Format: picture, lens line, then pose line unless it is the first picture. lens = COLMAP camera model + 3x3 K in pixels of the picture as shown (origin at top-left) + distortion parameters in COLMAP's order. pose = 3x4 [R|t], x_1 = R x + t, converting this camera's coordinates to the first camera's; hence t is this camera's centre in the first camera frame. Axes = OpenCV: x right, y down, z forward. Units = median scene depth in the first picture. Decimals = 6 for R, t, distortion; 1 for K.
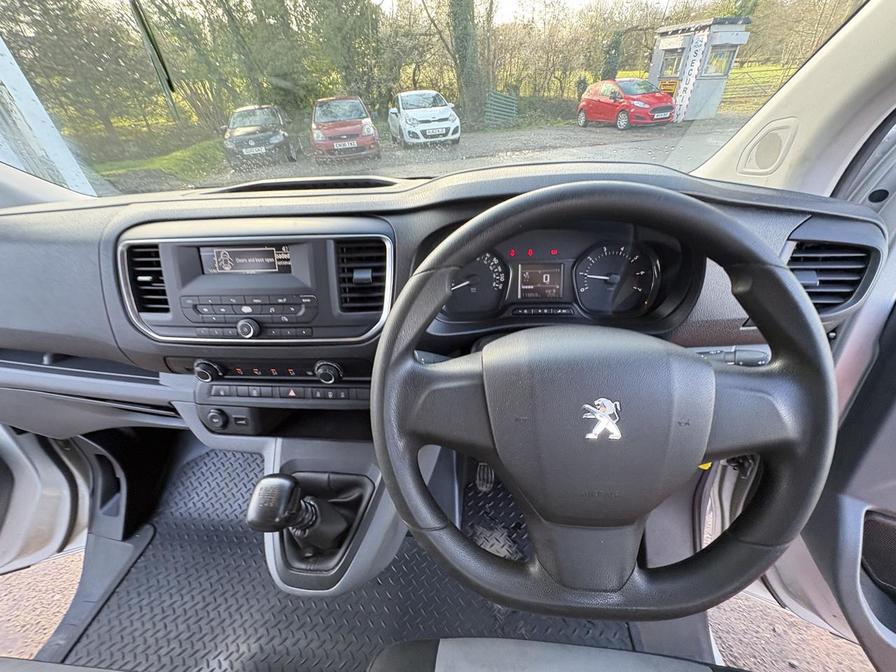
lens RADIAL K [[360.8, 0, 448.0], [0, 360.8, 336.0], [0, 0, 1]] dist [0.006505, -0.000783]
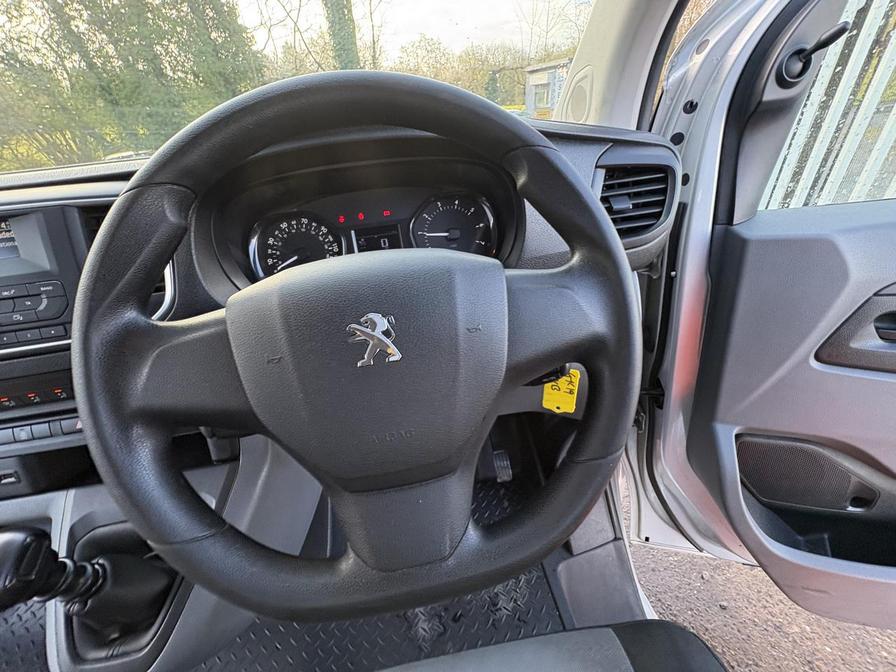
lens RADIAL K [[360.8, 0, 448.0], [0, 360.8, 336.0], [0, 0, 1]] dist [0.006505, -0.000783]
pose [[0.971623, -0.151852, 0.181357, 0.226859], [0.165114, 0.984428, -0.060327, 0.153508], [-0.169372, 0.088560, 0.981565, 0.098283]]
